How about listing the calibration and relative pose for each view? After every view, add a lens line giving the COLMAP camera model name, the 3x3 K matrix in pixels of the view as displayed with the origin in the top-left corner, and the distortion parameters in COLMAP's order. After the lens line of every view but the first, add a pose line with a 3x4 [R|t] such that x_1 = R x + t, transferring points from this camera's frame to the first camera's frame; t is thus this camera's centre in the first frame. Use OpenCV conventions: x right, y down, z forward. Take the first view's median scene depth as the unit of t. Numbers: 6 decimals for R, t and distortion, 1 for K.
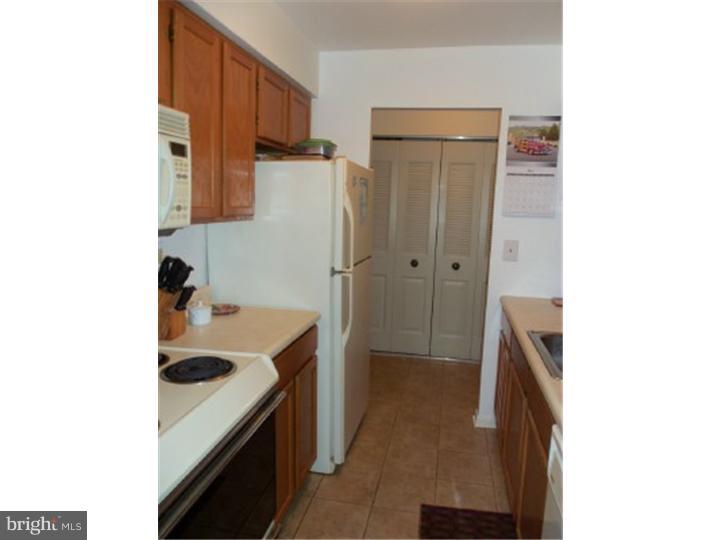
lens RADIAL K [[471.5, 0, 366.4], [0, 471.5, 276.9], [0, 0, 1]] dist [-0.007680, 0.004494]
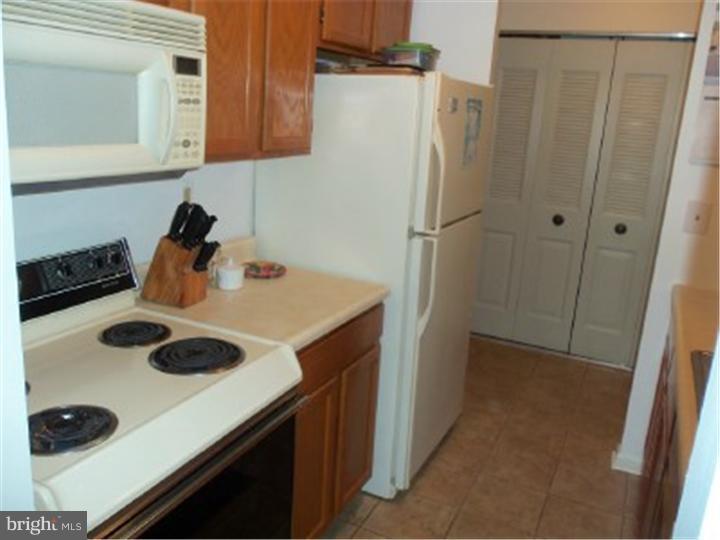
lens RADIAL K [[625.3, 0, 356.6], [0, 625.3, 263.2], [0, 0, 1]] dist [-0.004713, 0.011795]
pose [[0.962698, 0.096560, -0.252762, 0.093257], [-0.075940, 0.993031, 0.090123, -0.044076], [0.259703, -0.067566, 0.963322, 0.056137]]
